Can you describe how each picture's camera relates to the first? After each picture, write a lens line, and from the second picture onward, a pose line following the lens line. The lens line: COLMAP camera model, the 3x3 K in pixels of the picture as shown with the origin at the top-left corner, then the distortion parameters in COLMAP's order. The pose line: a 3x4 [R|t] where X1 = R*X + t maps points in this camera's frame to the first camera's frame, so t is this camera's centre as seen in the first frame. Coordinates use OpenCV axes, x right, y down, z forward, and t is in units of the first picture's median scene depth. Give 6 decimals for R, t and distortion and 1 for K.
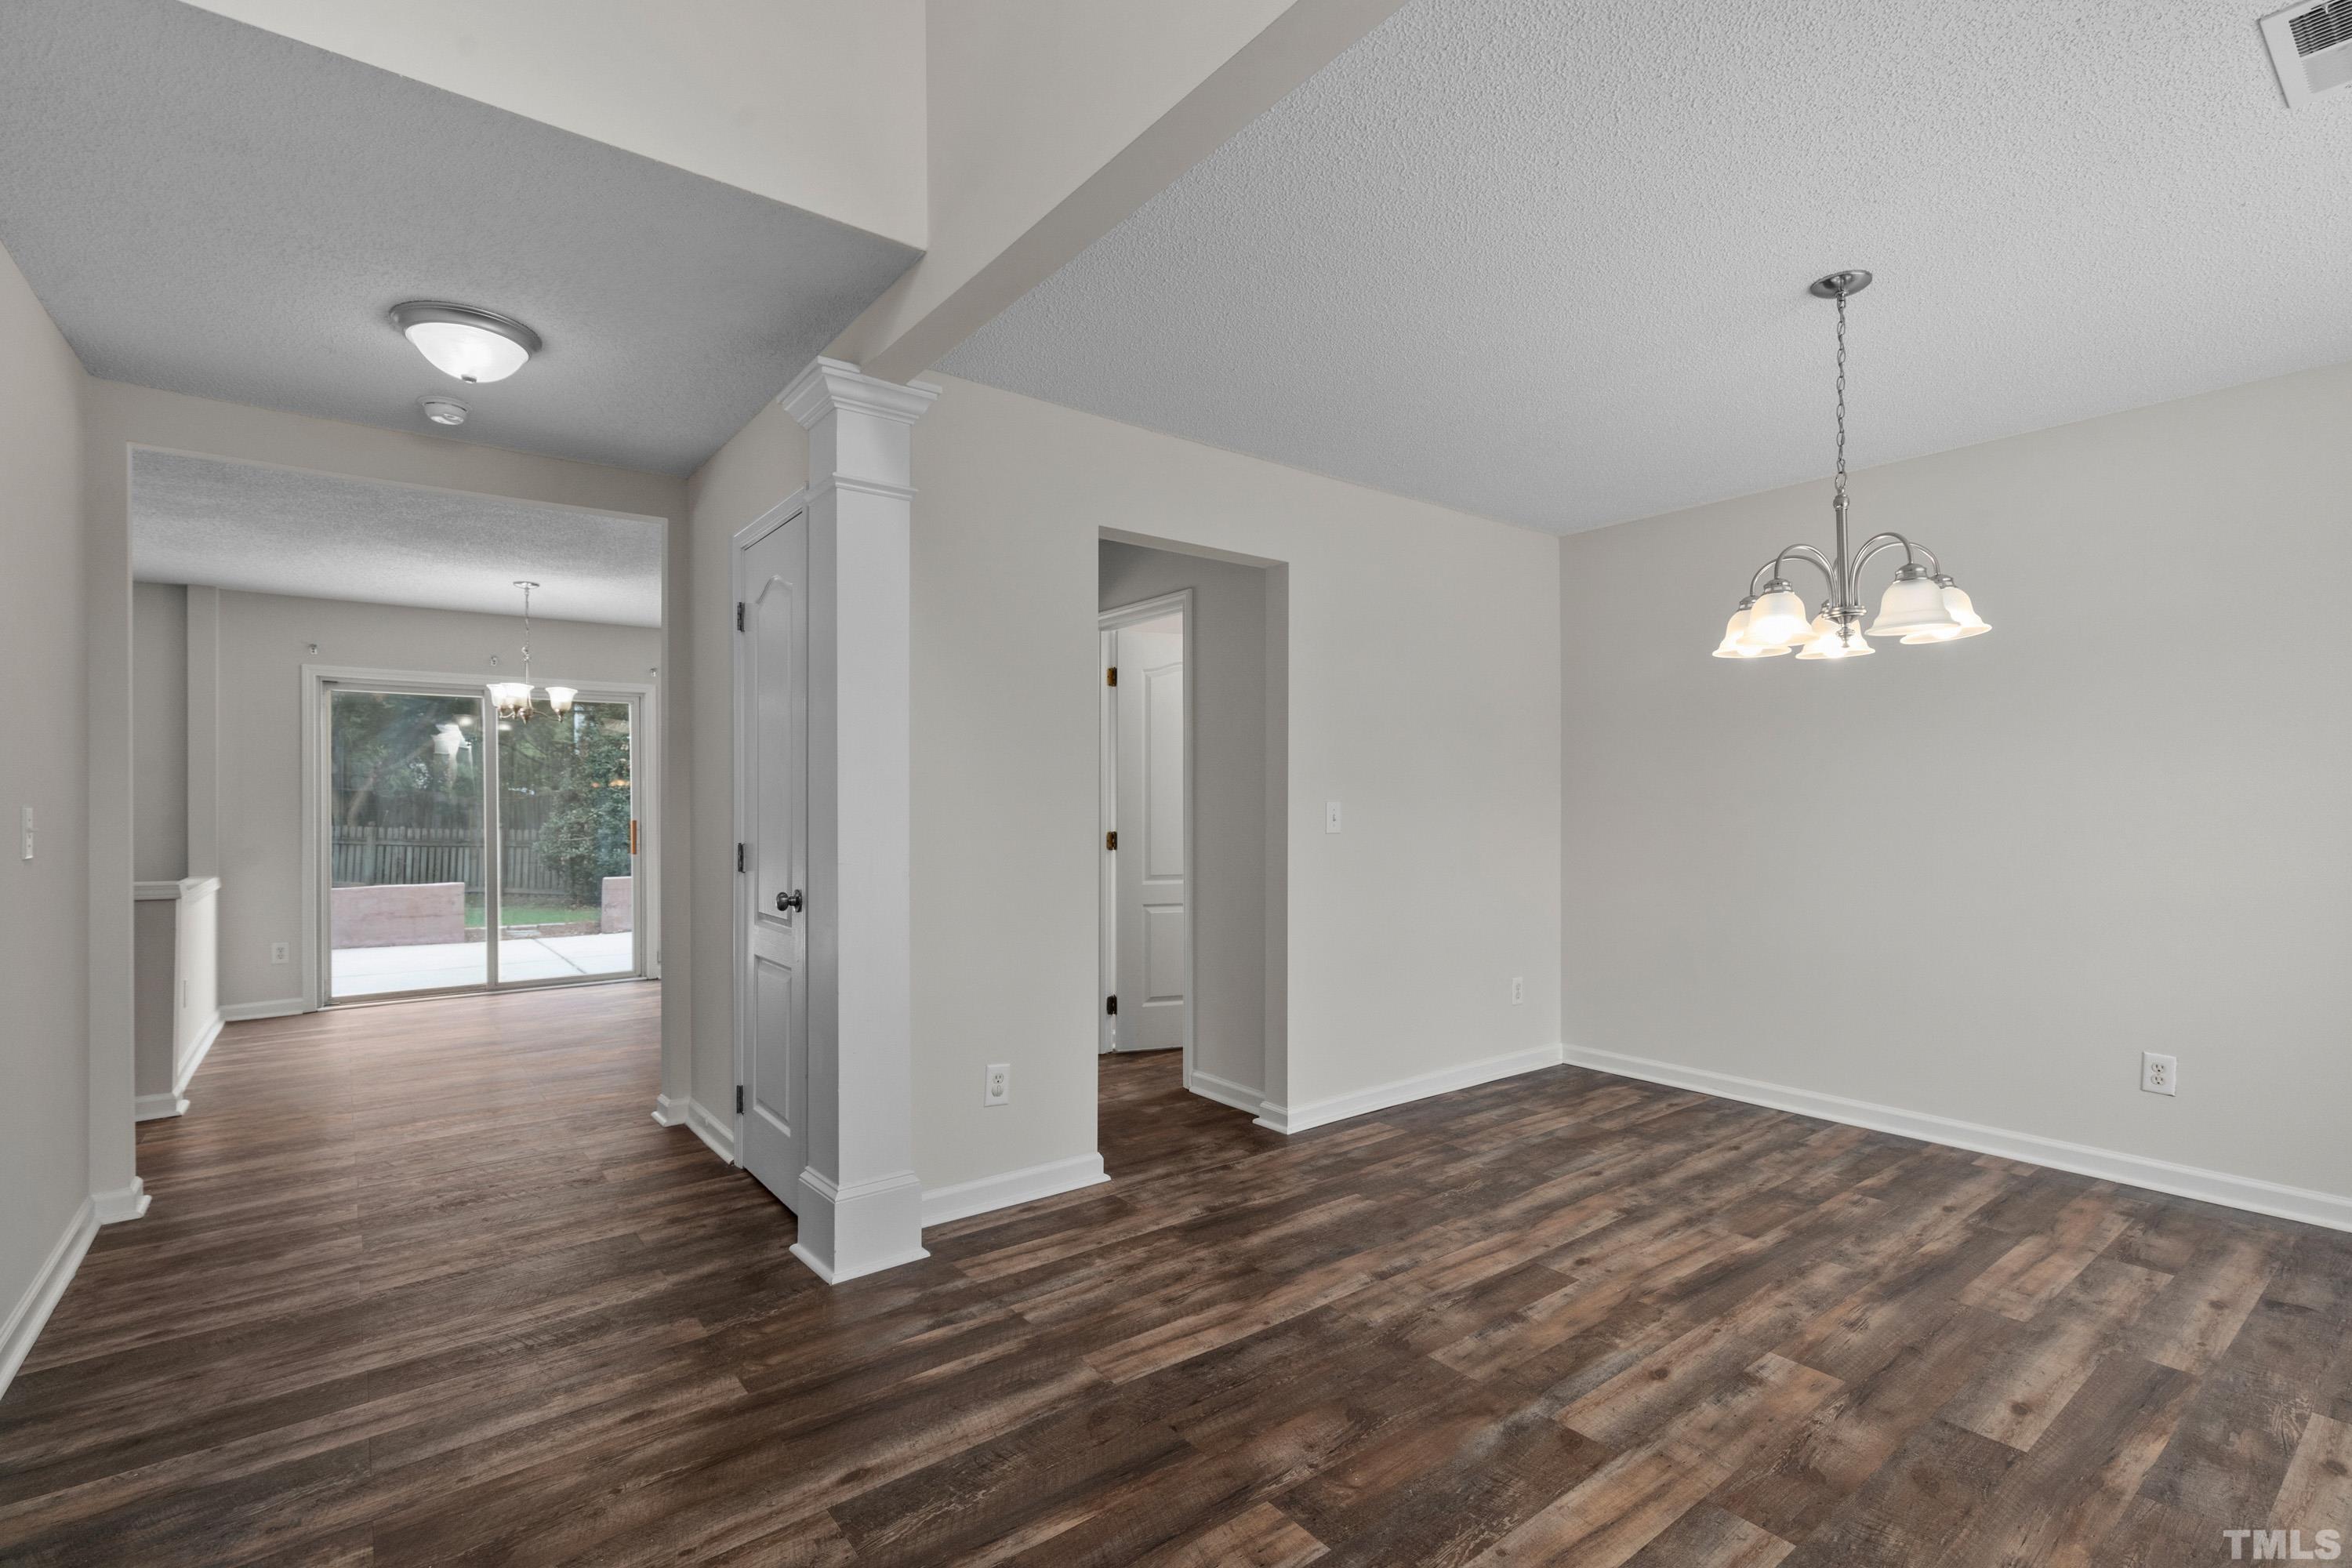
lens RADIAL K [[1056.5, 0, 1180.7], [0, 1056.5, 811.5], [0, 0, 1]] dist [0.003536, -0.000368]
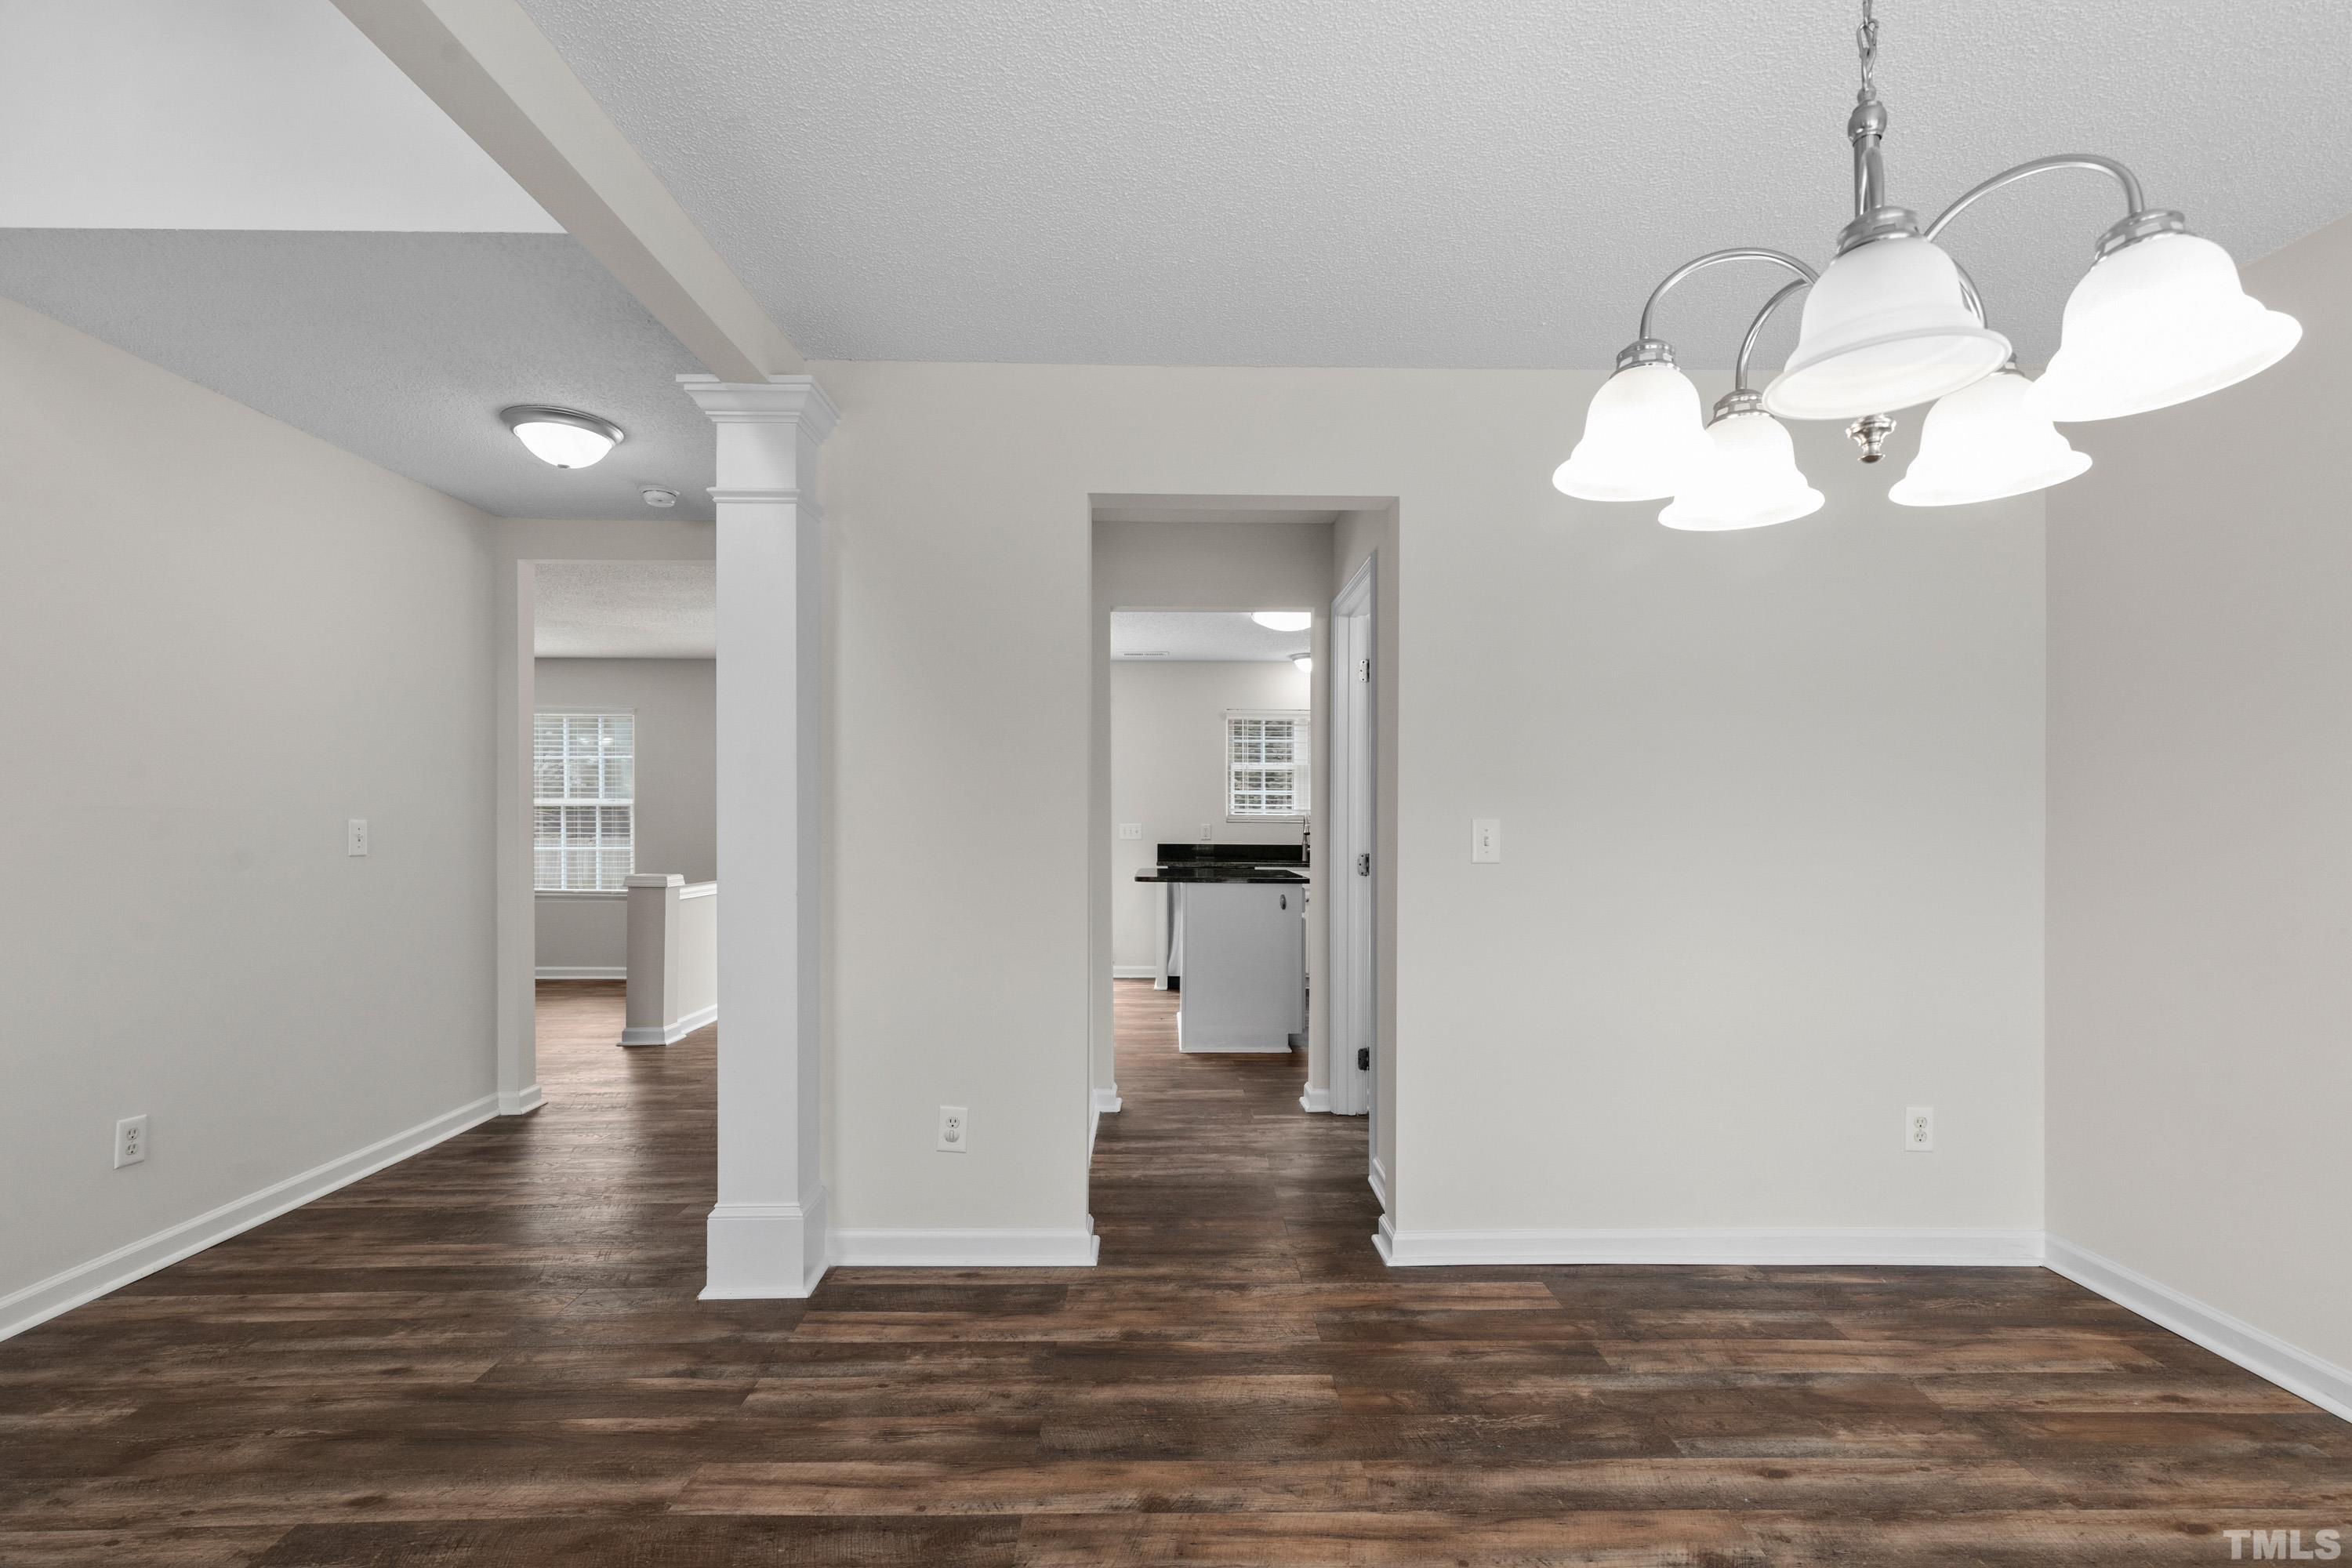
lens RADIAL K [[1055.9, 0, 1178.3], [0, 1055.9, 823.8], [0, 0, 1]] dist [0.004565, 0.000535]
pose [[0.802784, 0.006438, -0.596236, 0.578417], [-0.007383, 0.999972, 0.000857, -0.006515], [0.596225, 0.003714, 0.802809, 0.427908]]
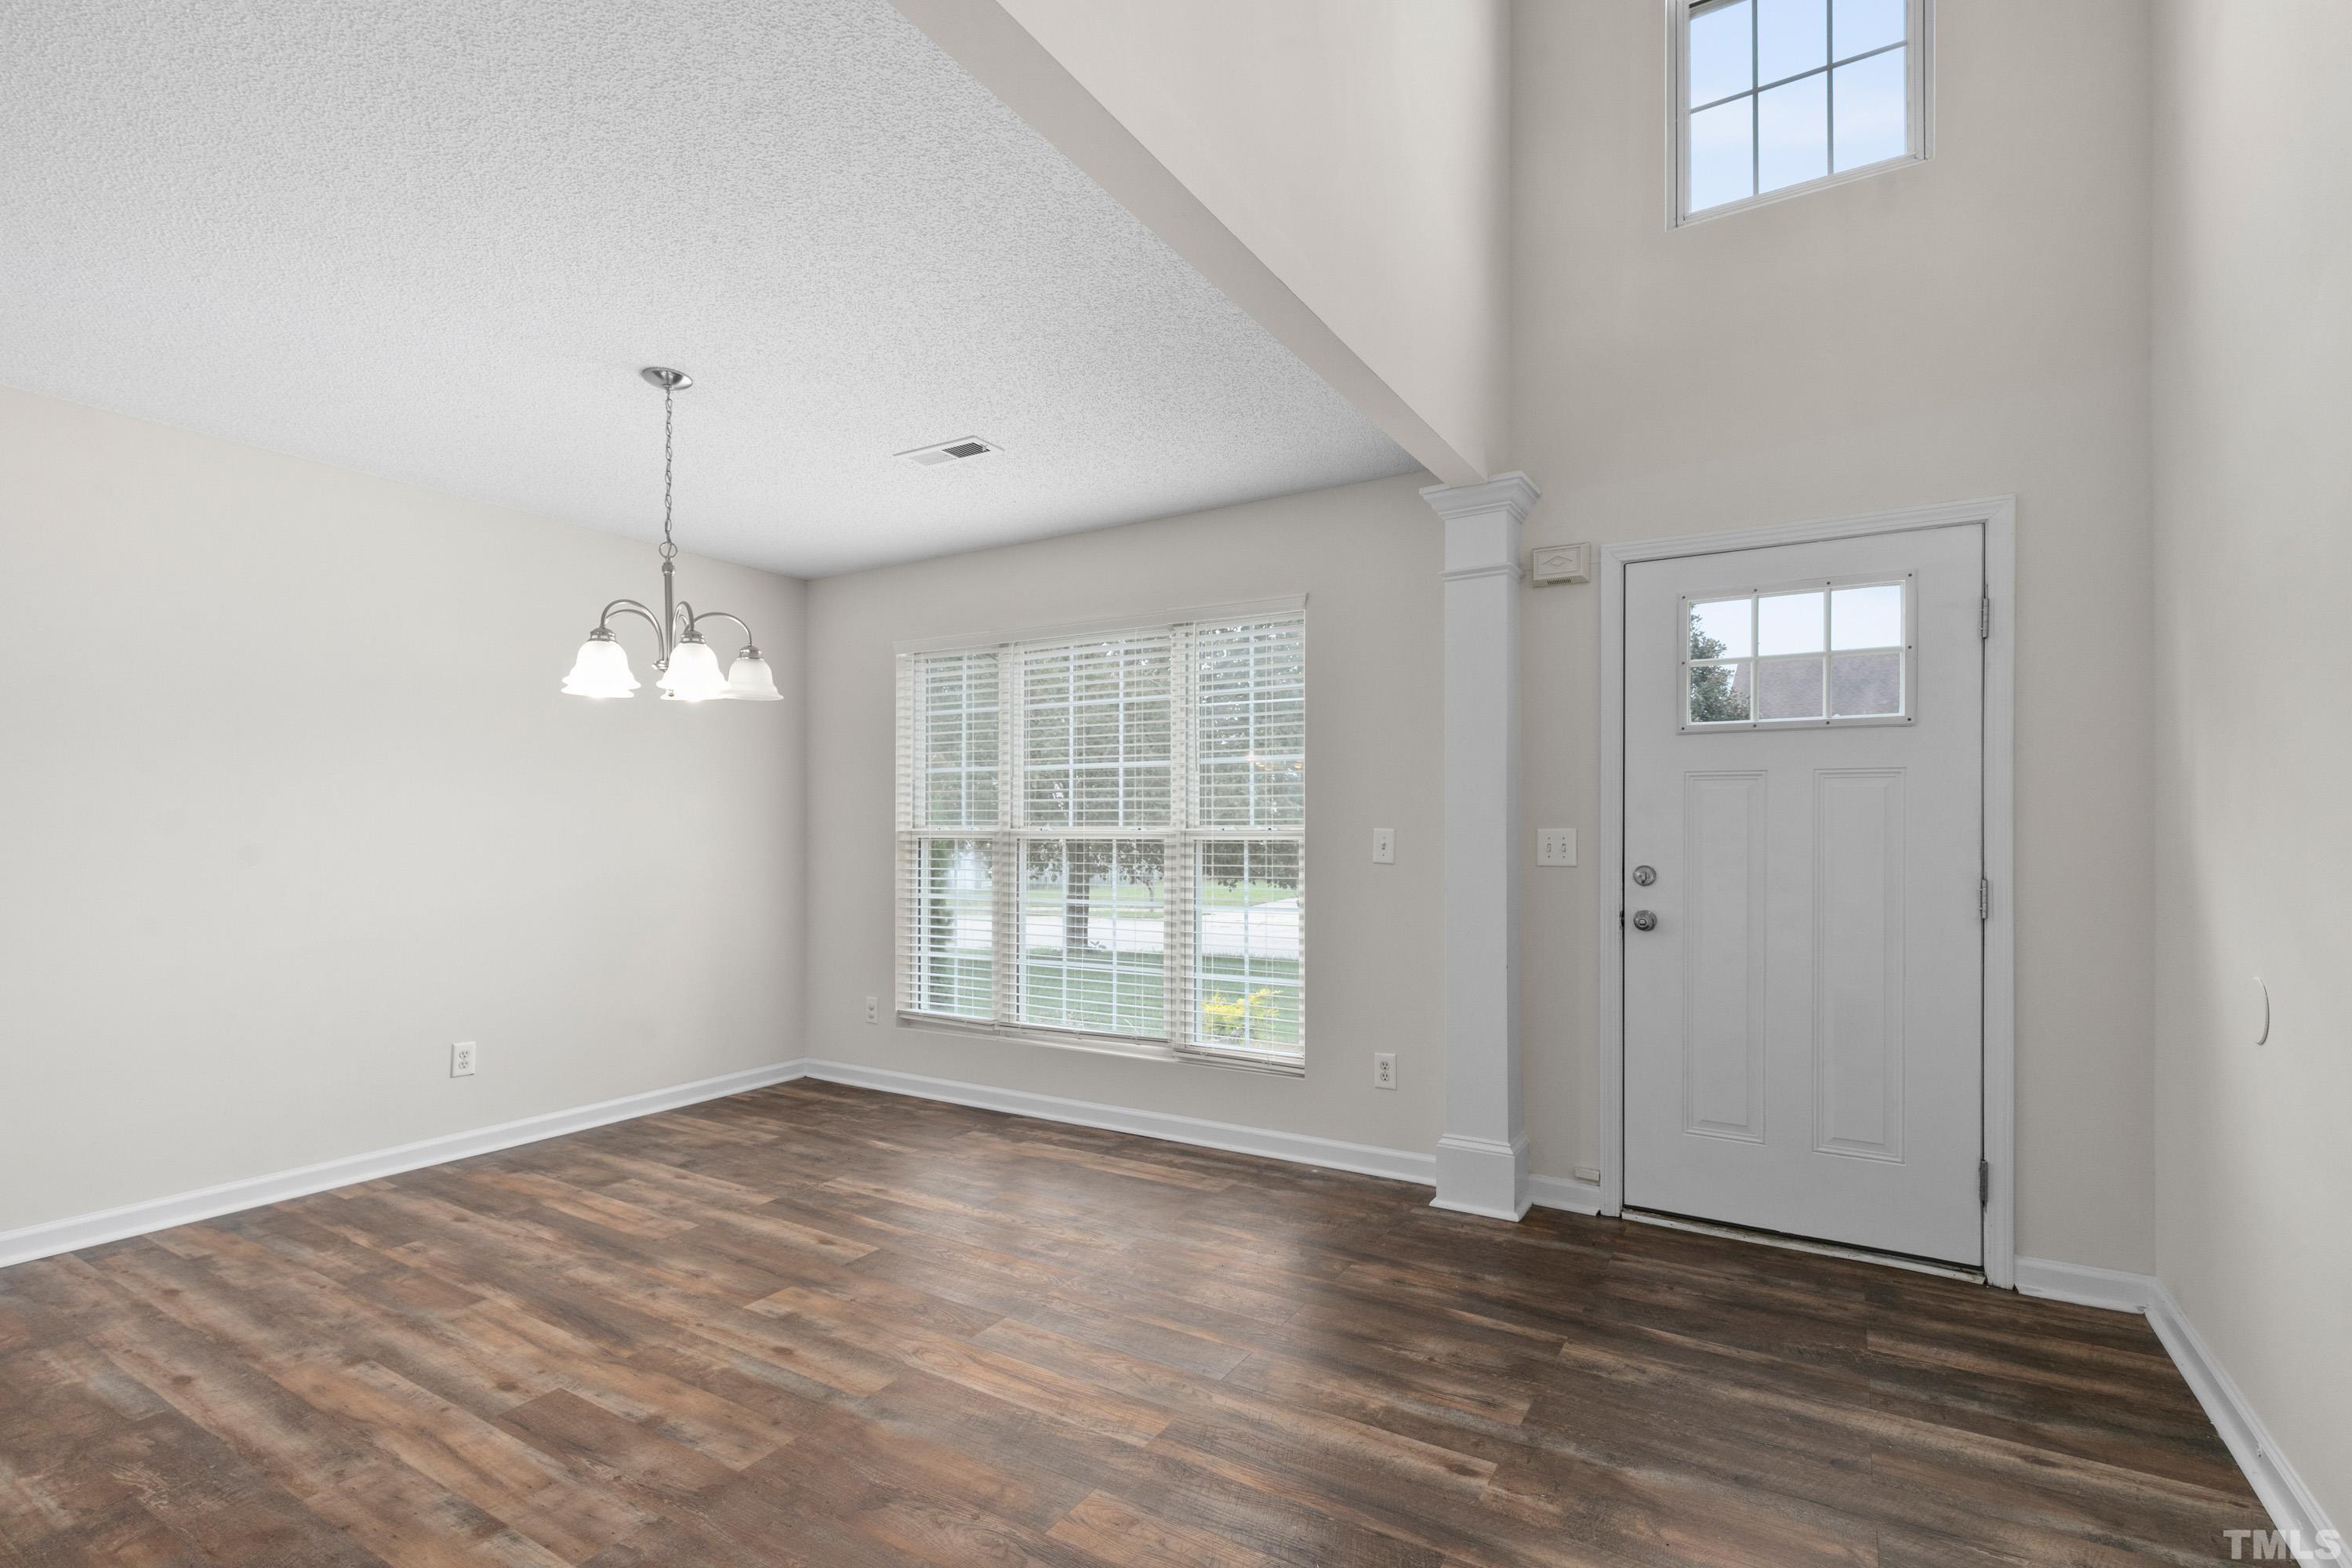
lens RADIAL K [[1074.2, 0, 1178.1], [0, 1074.2, 826.1], [0, 0, 1]] dist [0.004011, 0.000369]
pose [[-0.336963, 0.003474, 0.941511, -0.581572], [0.008291, 0.999965, -0.000722, -0.008928], [-0.941481, 0.007563, -0.336980, 0.768986]]
